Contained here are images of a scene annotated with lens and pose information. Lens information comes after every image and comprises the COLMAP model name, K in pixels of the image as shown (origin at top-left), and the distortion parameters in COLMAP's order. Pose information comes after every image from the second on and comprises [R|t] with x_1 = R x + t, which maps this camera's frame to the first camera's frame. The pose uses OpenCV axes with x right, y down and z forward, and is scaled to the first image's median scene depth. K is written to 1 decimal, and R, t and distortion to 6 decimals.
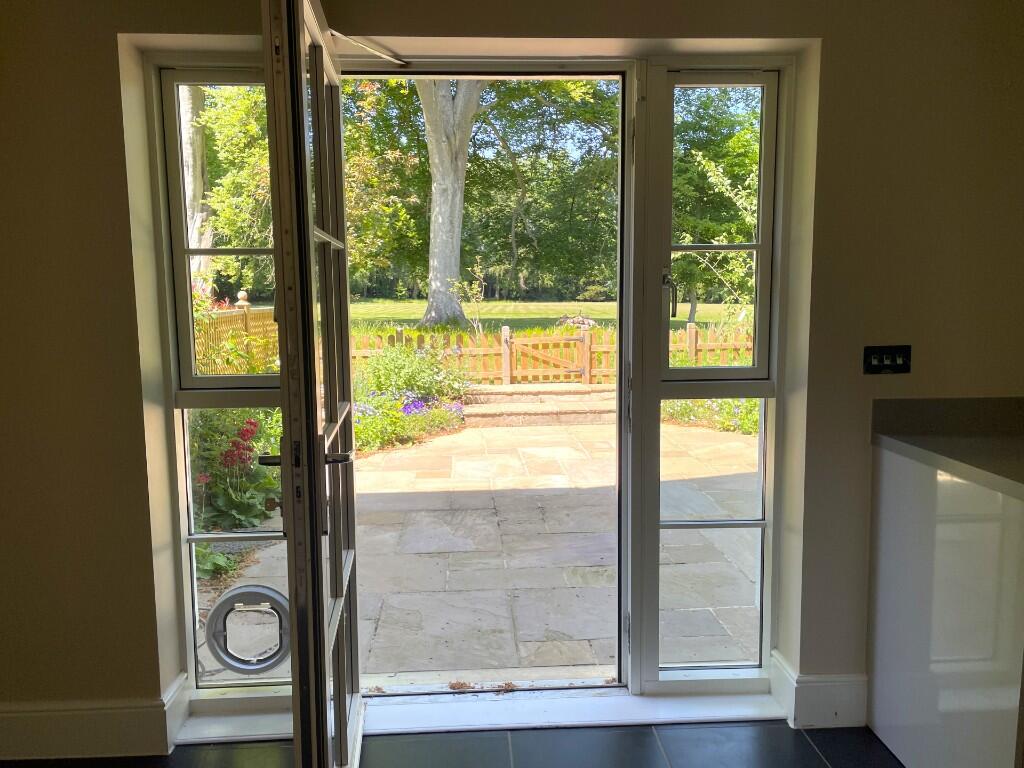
lens RADIAL K [[750.9, 0, 512.0], [0, 750.9, 384.0], [0, 0, 1]] dist [0.076812, -0.093497]
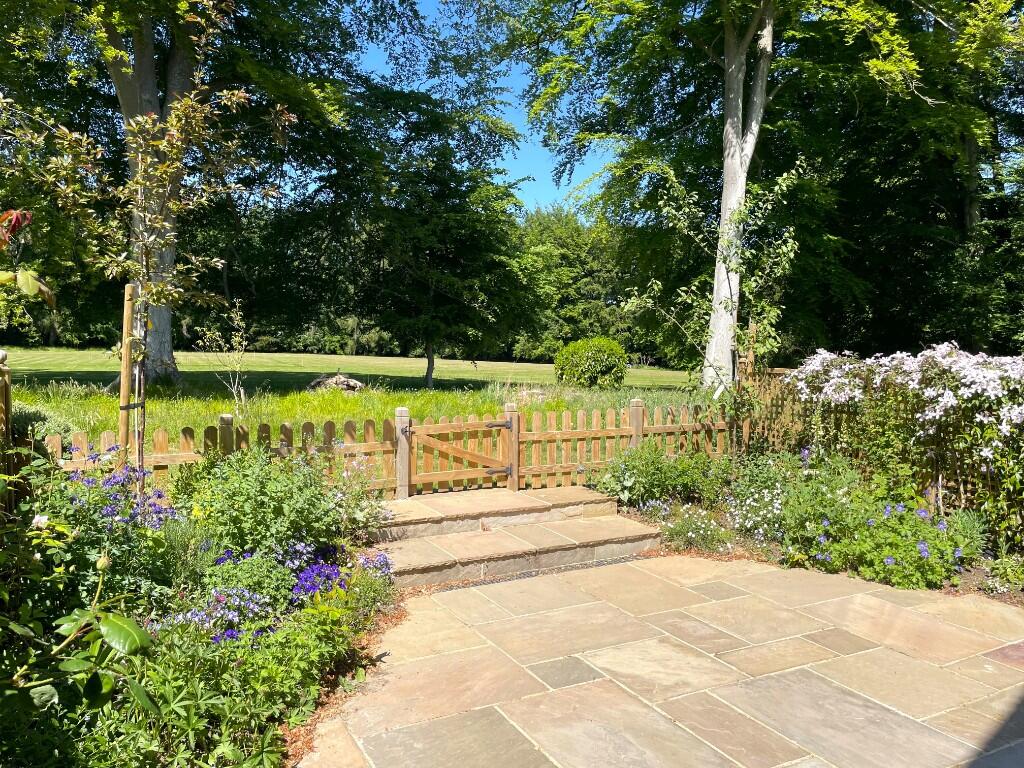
lens RADIAL K [[750.9, 0, 512.0], [0, 750.9, 384.0], [0, 0, 1]] dist [0.076812, -0.093497]
pose [[0.916688, -0.000299, 0.399604, -0.176696], [0.028135, 0.997566, -0.063795, -0.052180], [-0.398612, 0.069723, 0.914465, 0.370893]]
